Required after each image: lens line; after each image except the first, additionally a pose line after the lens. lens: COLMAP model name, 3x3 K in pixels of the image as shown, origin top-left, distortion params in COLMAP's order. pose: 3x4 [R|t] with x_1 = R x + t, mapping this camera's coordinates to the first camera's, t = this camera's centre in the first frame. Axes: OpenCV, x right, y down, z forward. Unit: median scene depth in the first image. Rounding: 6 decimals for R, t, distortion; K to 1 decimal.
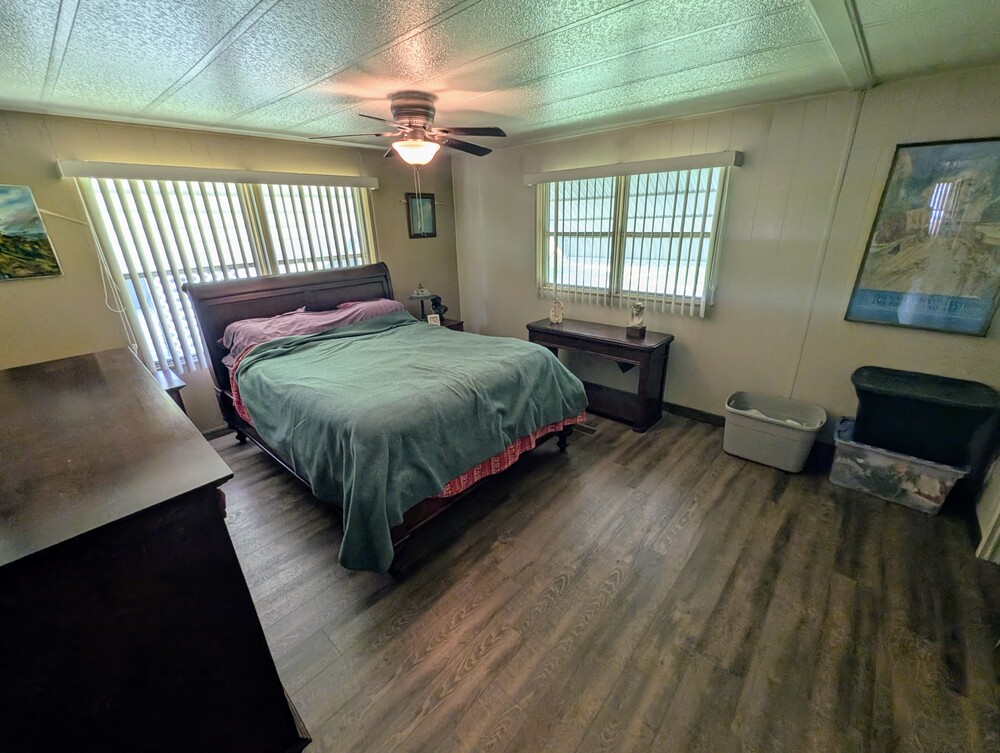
lens RADIAL K [[411.9, 0, 499.6], [0, 411.9, 376.3], [0, 0, 1]] dist [0.005283, -0.002516]
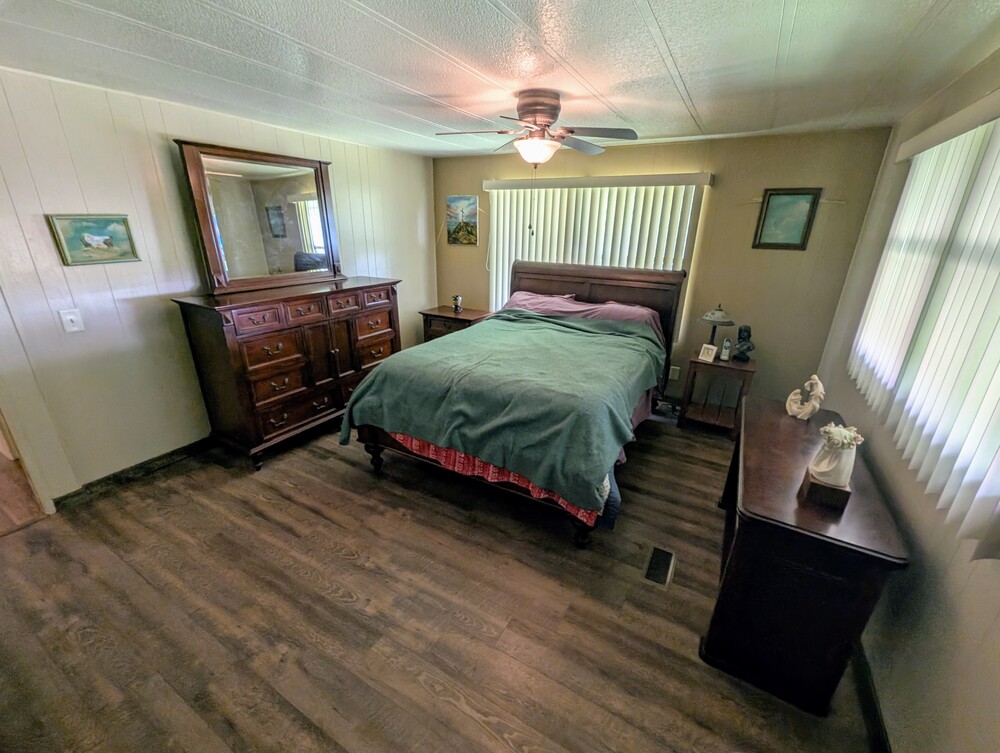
lens RADIAL K [[411.9, 0, 501.3], [0, 411.9, 376.6], [0, 0, 1]] dist [0.005283, -0.002516]
pose [[0.214411, 0.366414, -0.905411, 0.769926], [-0.374777, 0.886879, 0.270163, -0.257047], [0.901981, 0.281402, 0.327480, 0.654536]]
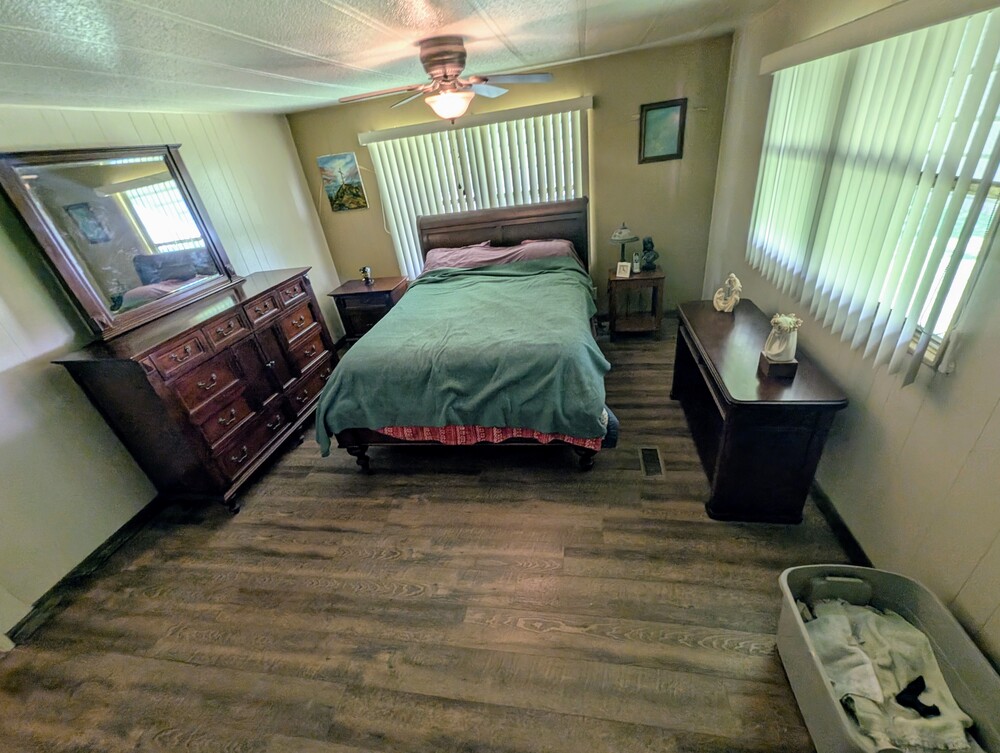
lens RADIAL K [[411.9, 0, 501.5], [0, 411.9, 377.0], [0, 0, 1]] dist [0.005283, -0.002516]
pose [[0.534039, 0.380561, -0.754967, 0.708366], [-0.195030, 0.924334, 0.327978, -0.258909], [0.822658, -0.027912, 0.567851, 0.473939]]
